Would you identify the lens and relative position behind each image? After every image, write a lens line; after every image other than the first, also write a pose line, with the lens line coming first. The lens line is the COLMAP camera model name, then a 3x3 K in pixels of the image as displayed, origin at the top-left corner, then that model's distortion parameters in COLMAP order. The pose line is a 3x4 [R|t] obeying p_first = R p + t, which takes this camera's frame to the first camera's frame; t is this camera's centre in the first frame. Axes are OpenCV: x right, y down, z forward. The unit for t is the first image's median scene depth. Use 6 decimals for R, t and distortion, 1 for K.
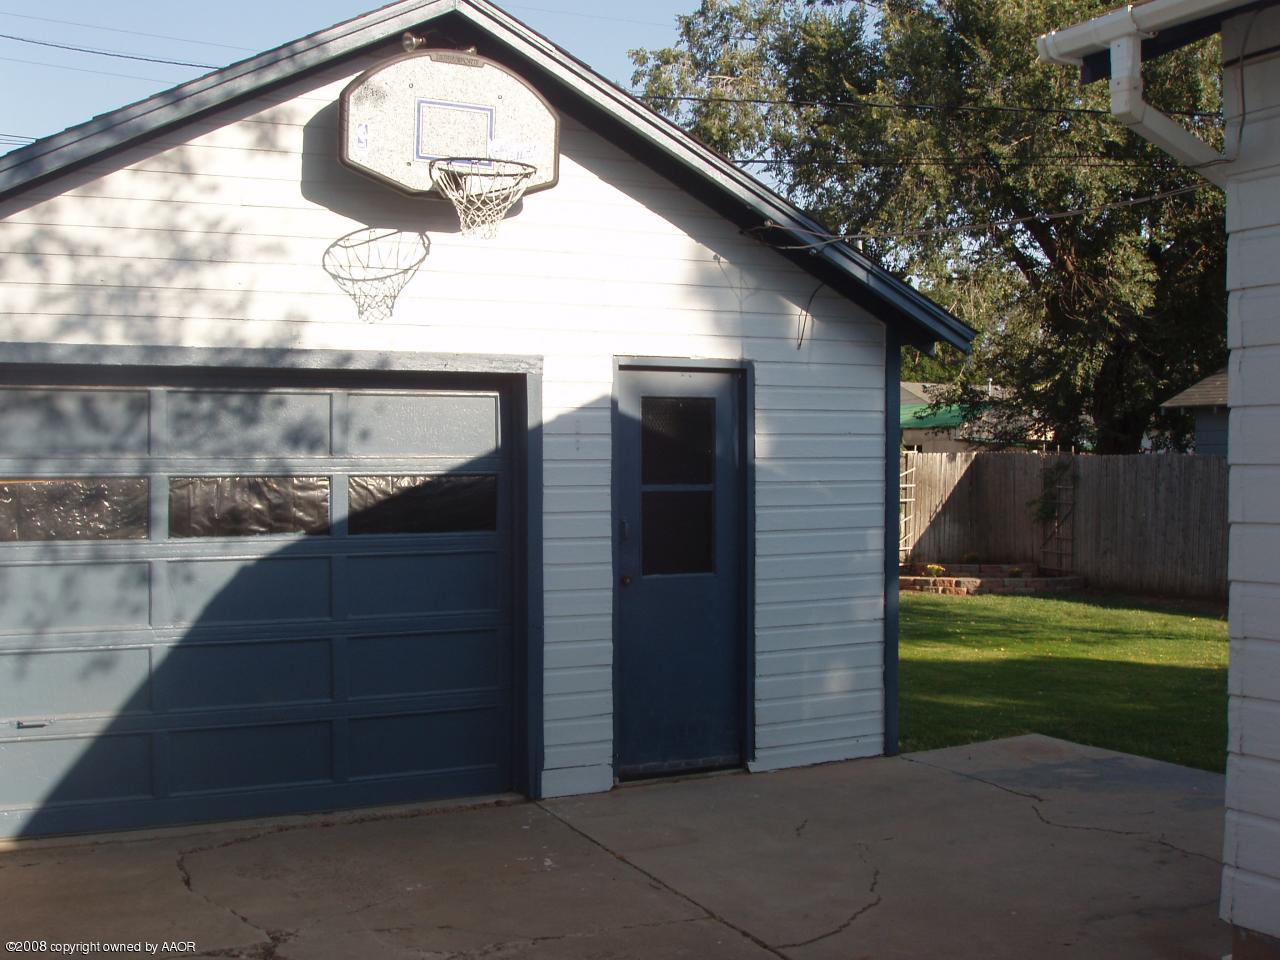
lens RADIAL K [[1447.3, 0, 639.2], [0, 1447.3, 480.8], [0, 0, 1]] dist [-0.120666, 0.000000]
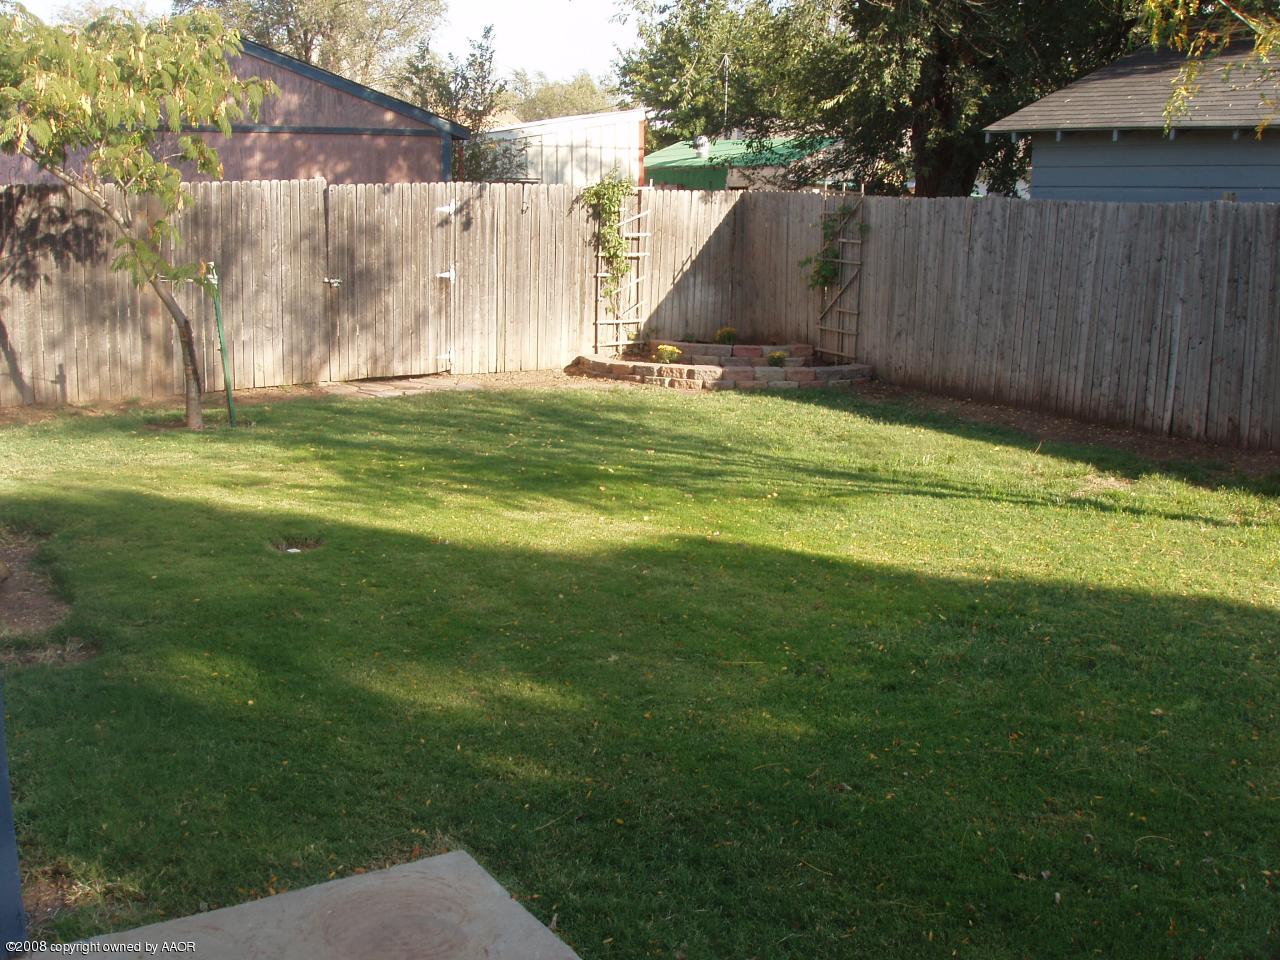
lens RADIAL K [[1447.3, 0, 639.5], [0, 1447.3, 480.3], [0, 0, 1]] dist [-0.120666, 0.000000]
pose [[0.997316, 0.004356, 0.073087, 0.139859], [-0.017225, 0.984170, 0.176388, -0.002924], [-0.071161, -0.177173, 0.981604, 0.277608]]
